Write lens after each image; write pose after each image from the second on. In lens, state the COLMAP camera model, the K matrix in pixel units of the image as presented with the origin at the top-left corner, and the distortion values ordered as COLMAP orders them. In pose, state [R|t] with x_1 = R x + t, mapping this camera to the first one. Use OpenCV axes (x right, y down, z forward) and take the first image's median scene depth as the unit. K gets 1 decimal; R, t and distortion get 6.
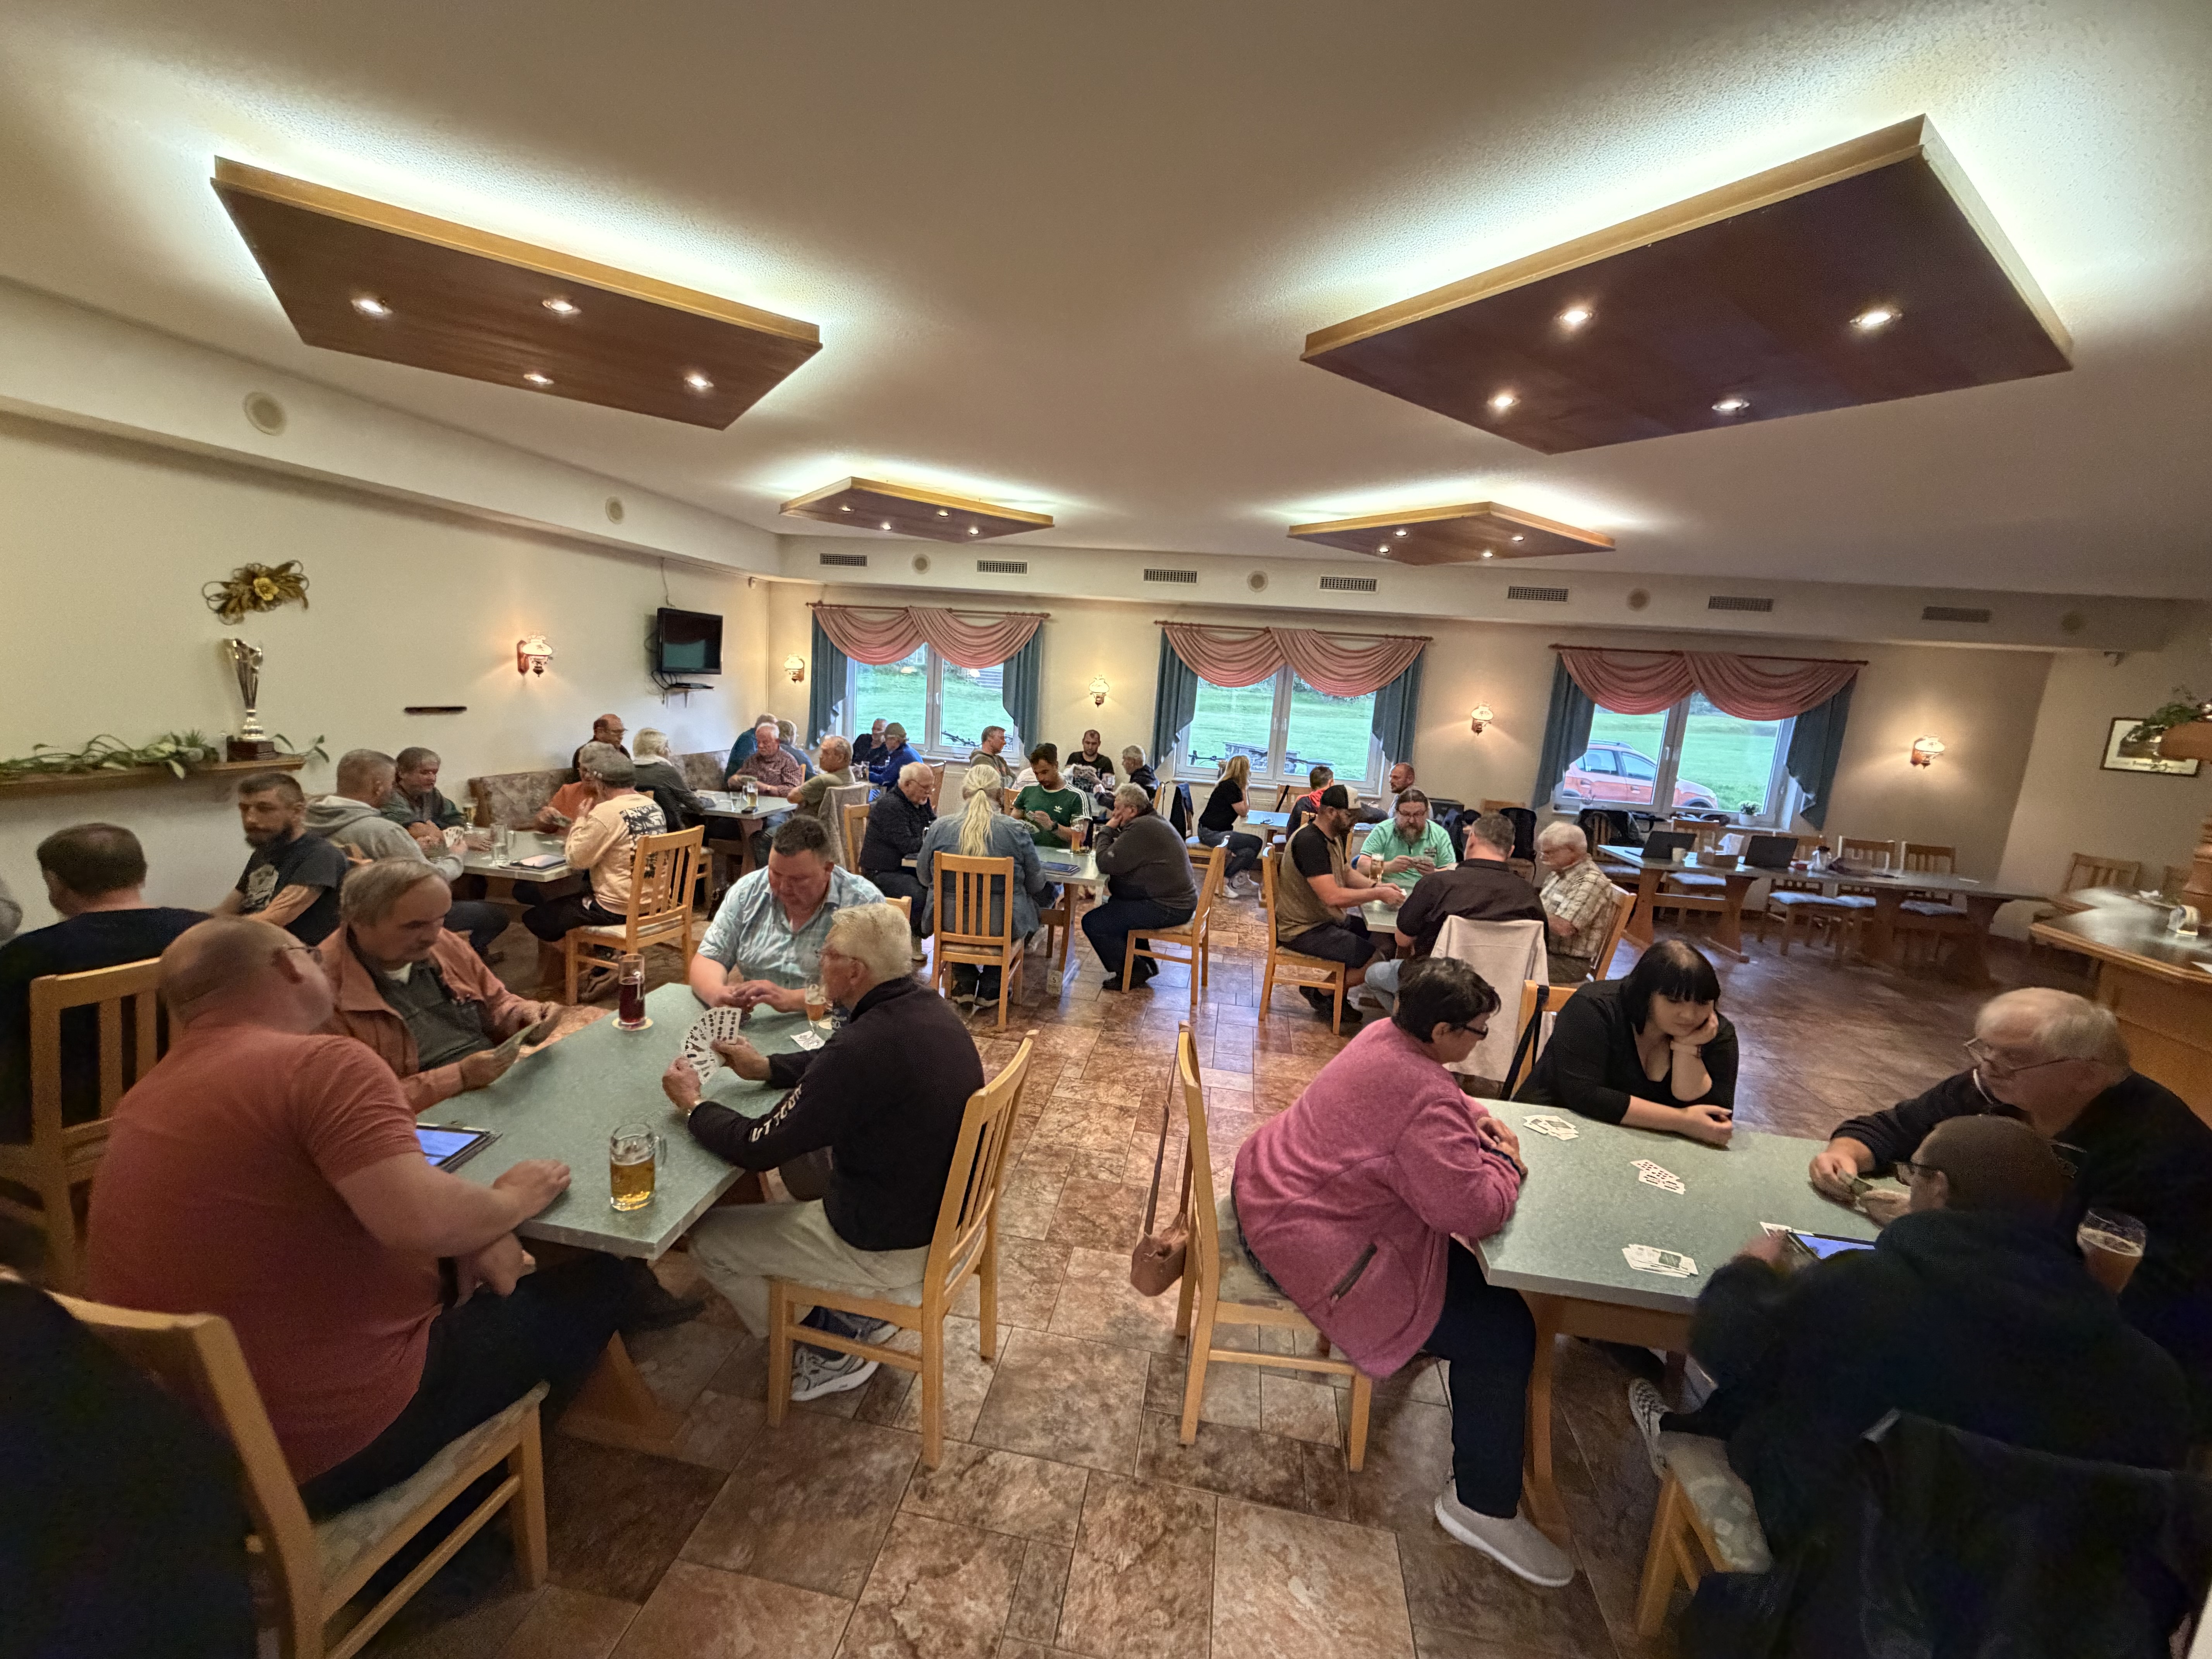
lens RADIAL K [[871.5, 0, 1104.9], [0, 871.5, 832.7], [0, 0, 1]] dist [-0.000907, 0.000017]
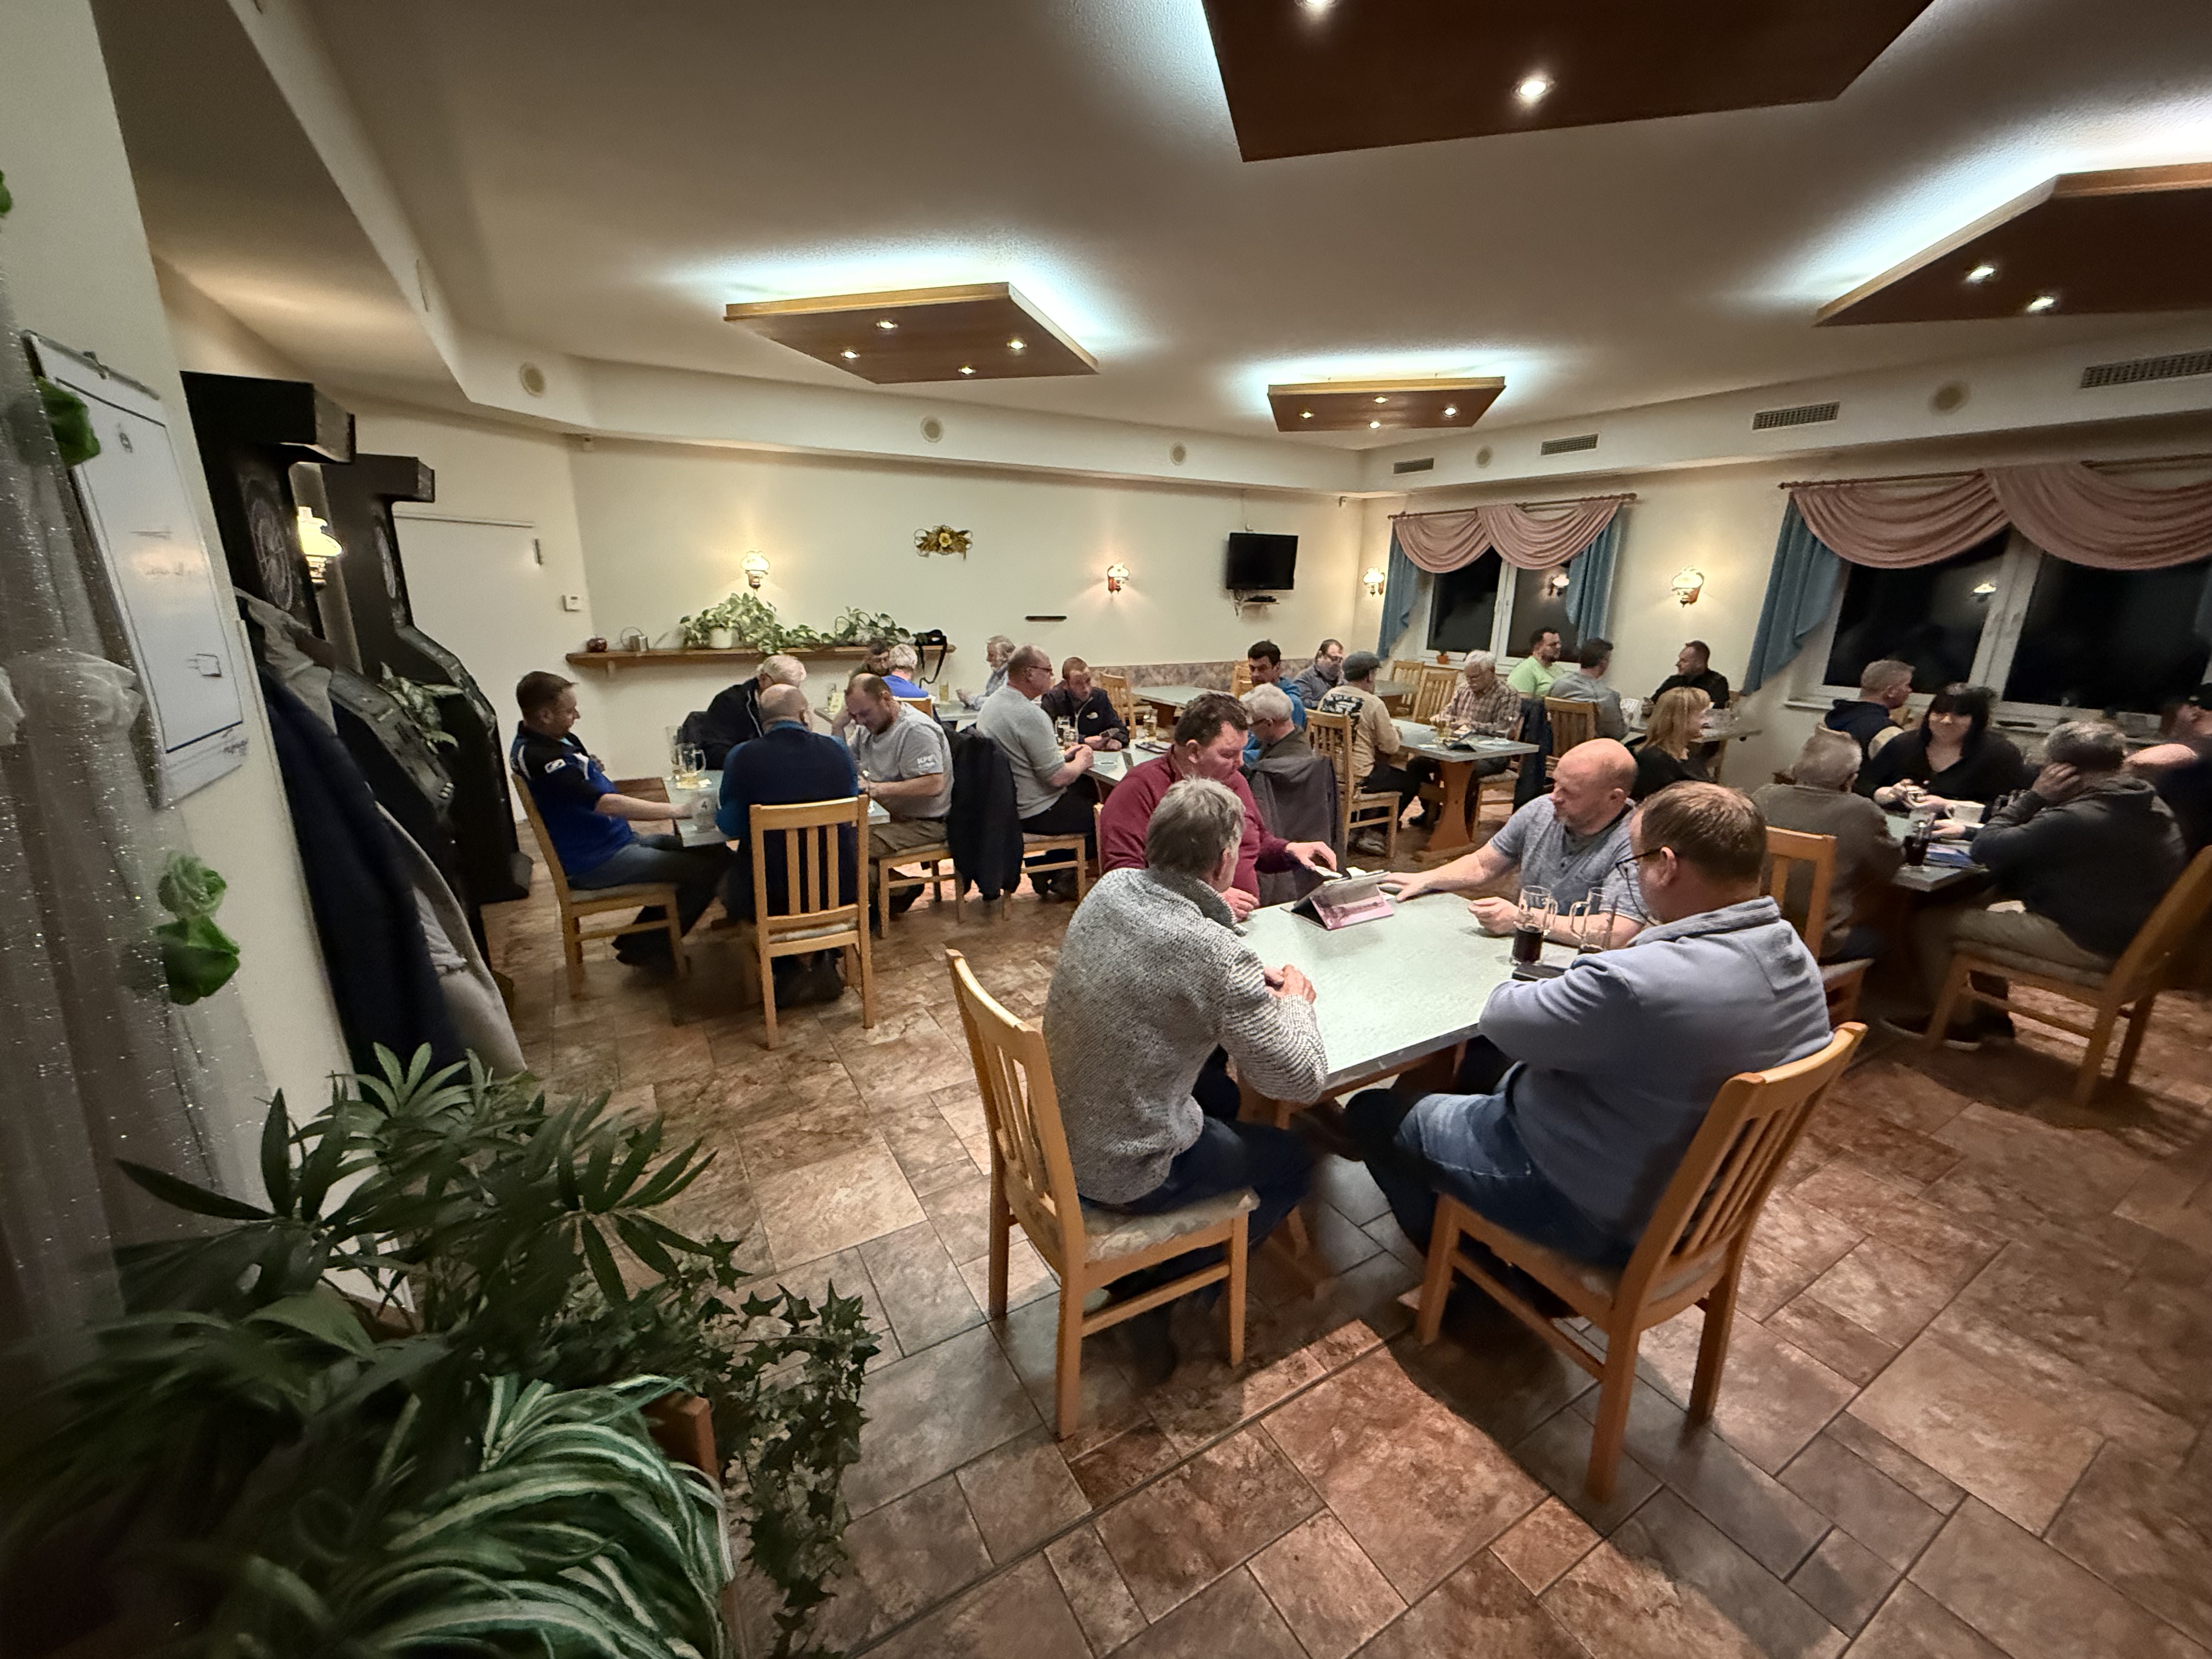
lens RADIAL K [[887.5, 0, 1100.2], [0, 887.5, 819.9], [0, 0, 1]] dist [0.000245, 0.000149]
pose [[0.644284, 0.139692, -0.751920, 0.295966], [-0.103843, 0.990051, 0.094954, 0.026852], [0.757703, 0.016904, 0.652380, 0.082126]]
